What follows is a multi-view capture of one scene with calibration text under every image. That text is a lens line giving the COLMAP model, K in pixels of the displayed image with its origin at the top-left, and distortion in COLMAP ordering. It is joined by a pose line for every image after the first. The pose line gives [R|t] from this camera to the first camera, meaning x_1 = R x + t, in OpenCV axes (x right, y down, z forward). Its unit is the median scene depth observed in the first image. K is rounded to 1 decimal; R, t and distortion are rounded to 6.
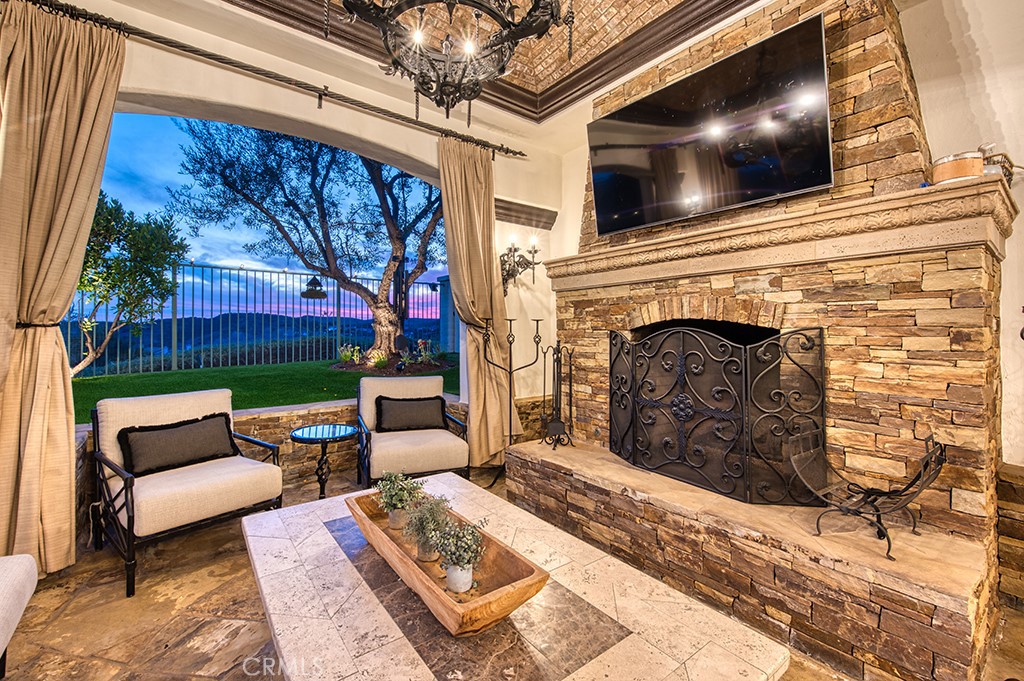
lens RADIAL K [[426.6, 0, 510.7], [0, 426.6, 334.0], [0, 0, 1]] dist [0.000038, -0.000931]
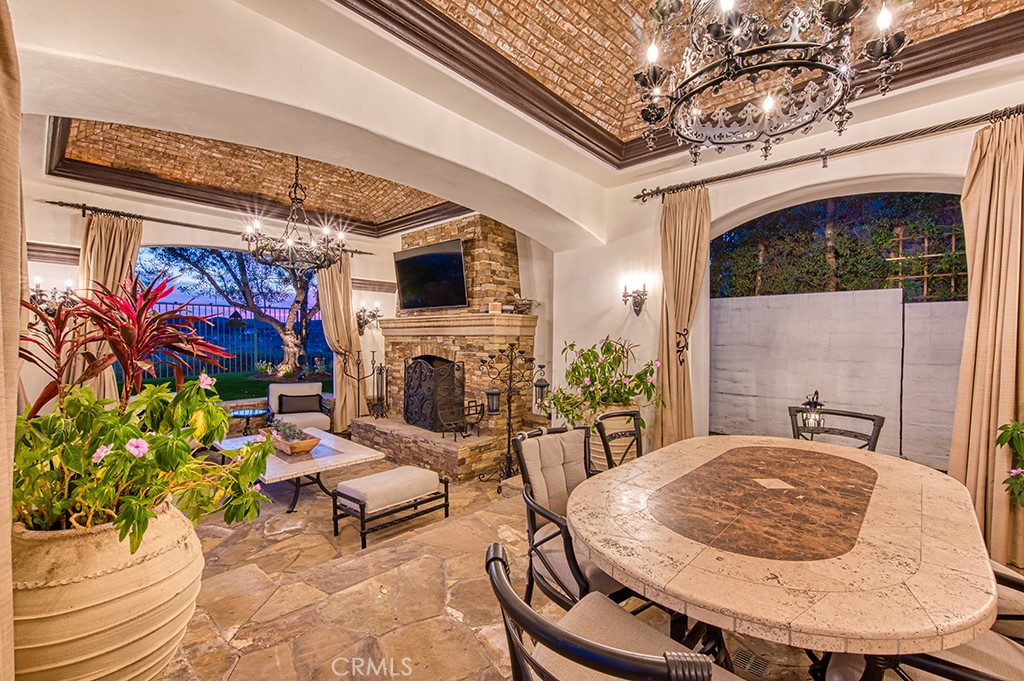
lens RADIAL K [[426.6, 0, 517.1], [0, 426.6, 345.7], [0, 0, 1]] dist [0.000038, -0.000931]
pose [[0.986334, -0.000767, 0.164756, 0.378382], [-0.002329, 0.999824, 0.018598, -0.095121], [-0.164741, -0.018727, 0.986159, -0.930624]]
